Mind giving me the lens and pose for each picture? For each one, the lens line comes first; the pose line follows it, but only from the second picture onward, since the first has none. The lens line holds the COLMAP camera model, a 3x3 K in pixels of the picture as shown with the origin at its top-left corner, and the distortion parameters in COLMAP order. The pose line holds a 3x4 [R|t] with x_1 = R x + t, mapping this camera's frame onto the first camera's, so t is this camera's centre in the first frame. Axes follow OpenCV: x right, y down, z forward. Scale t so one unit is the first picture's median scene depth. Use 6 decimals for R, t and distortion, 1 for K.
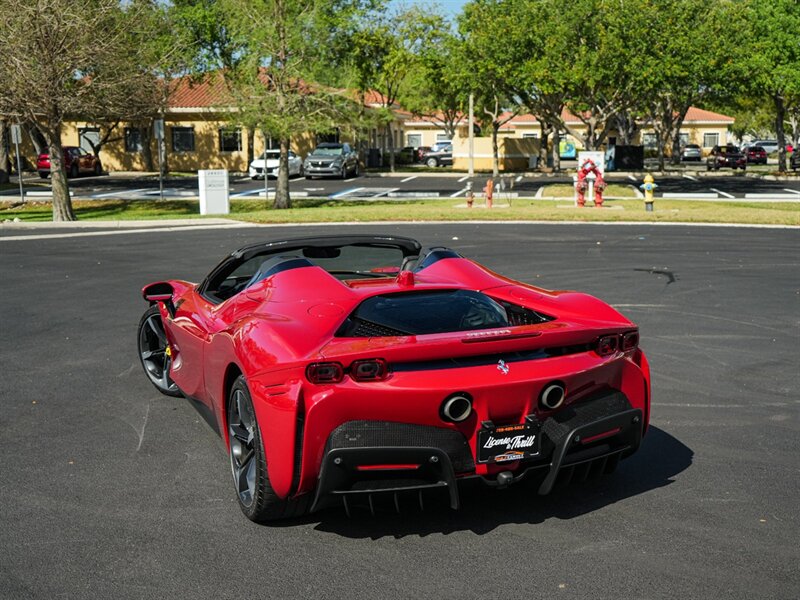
lens RADIAL K [[1035.9, 0, 421.6], [0, 1035.9, 302.9], [0, 0, 1]] dist [0.001135, 0.011003]
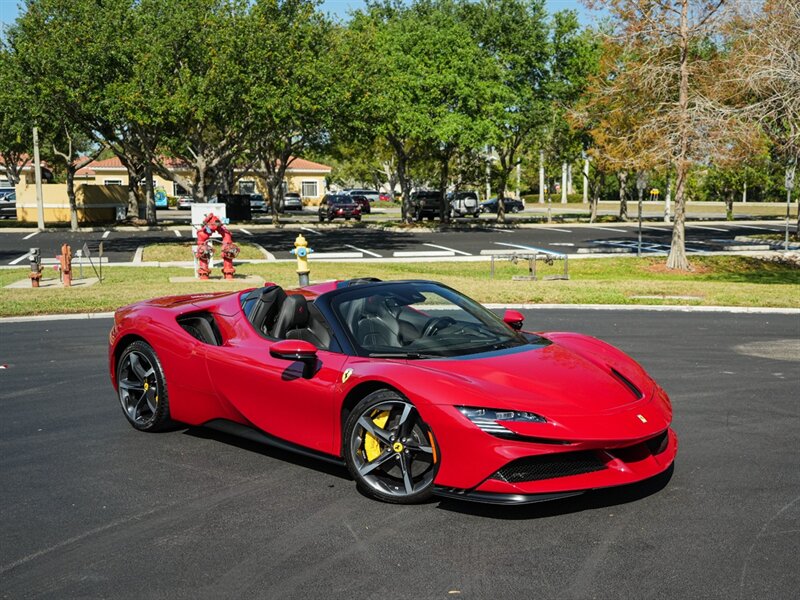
lens RADIAL K [[983.6, 0, 497.1], [0, 983.6, 319.6], [0, 0, 1]] dist [0.001497, -0.017472]
pose [[0.889103, -0.054029, 0.454506, 0.015525], [0.064587, 0.997882, -0.007724, -0.033520], [-0.453126, 0.036222, 0.890710, 0.214251]]
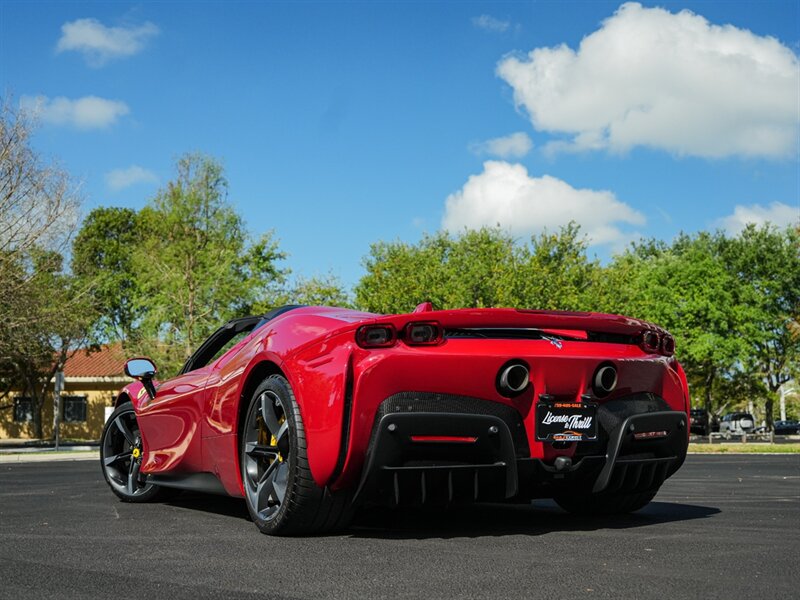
lens RADIAL K [[1025.0, 0, 399.9], [0, 1025.0, 301.6], [0, 0, 1]] dist [0.009895, 0.023120]
pose [[0.995845, 0.010778, 0.090428, -0.017563], [0.014834, 0.960513, -0.277838, 0.033261], [-0.089852, 0.278025, 0.956362, 0.011094]]
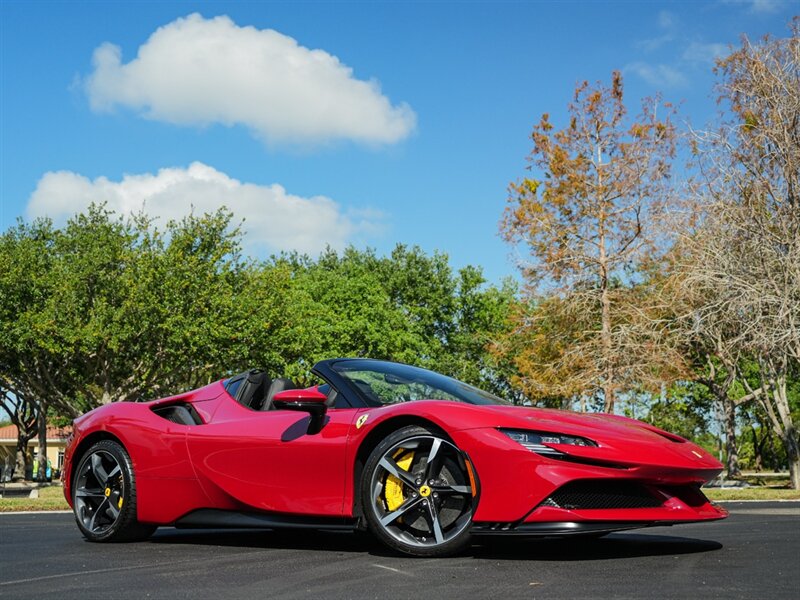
lens RADIAL K [[1025.0, 0, 399.9], [0, 1025.0, 301.6], [0, 0, 1]] dist [0.009895, 0.023120]
pose [[0.884720, 0.072808, 0.460402, 0.001889], [0.077857, 0.950767, -0.299968, -0.000864], [-0.459575, 0.301233, 0.835494, 0.234706]]
